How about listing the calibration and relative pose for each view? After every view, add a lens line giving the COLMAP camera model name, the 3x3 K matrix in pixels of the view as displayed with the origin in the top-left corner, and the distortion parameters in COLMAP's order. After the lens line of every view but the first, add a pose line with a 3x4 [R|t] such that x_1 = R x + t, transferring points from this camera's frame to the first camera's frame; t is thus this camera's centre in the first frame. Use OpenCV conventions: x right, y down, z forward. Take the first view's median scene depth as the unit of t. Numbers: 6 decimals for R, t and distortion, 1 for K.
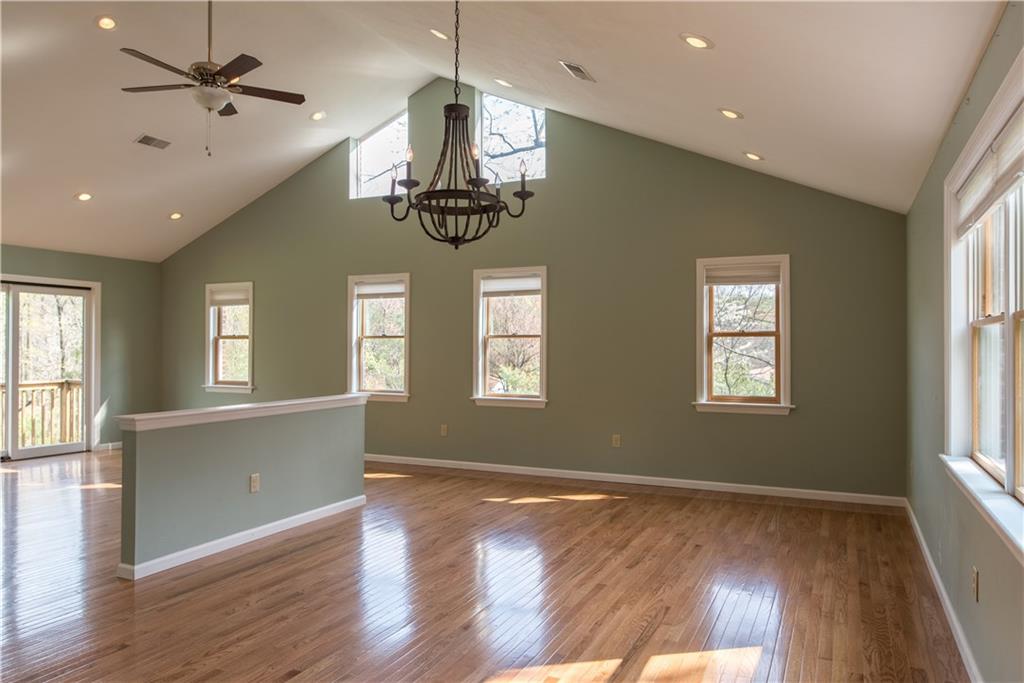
lens RADIAL K [[706.9, 0, 519.9], [0, 706.9, 342.9], [0, 0, 1]] dist [-0.004697, -0.002095]
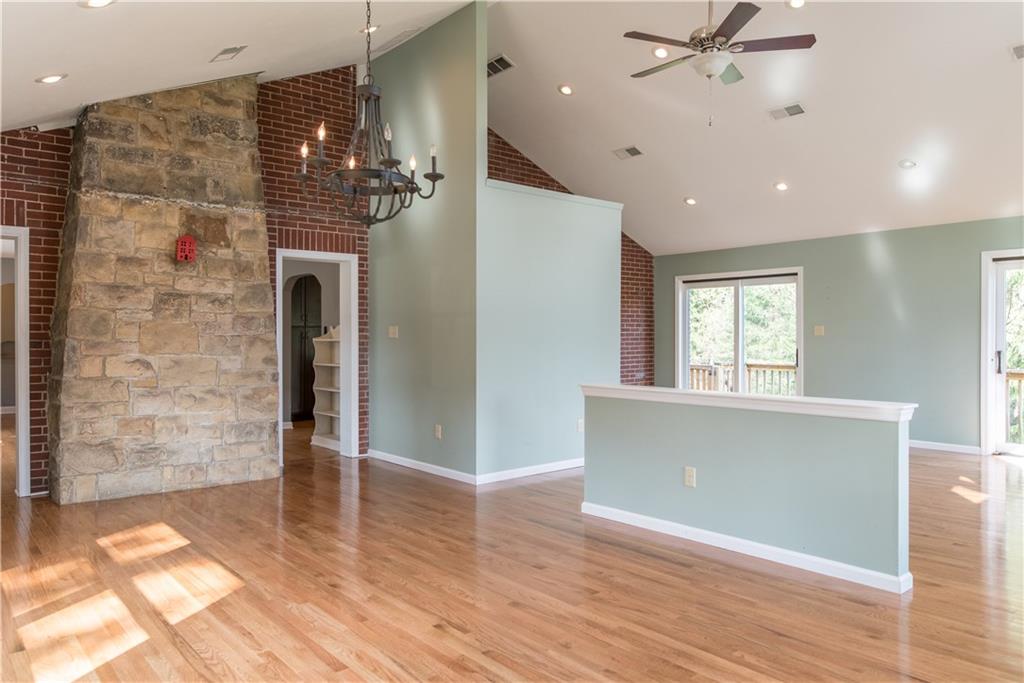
lens RADIAL K [[706.9, 0, 521.9], [0, 706.9, 337.3], [0, 0, 1]] dist [-0.004697, -0.002095]
pose [[-0.408050, -0.001083, -0.912959, 0.782030], [0.002076, 0.999996, -0.002115, 0.026605], [0.912957, -0.002758, -0.408046, 1.680468]]
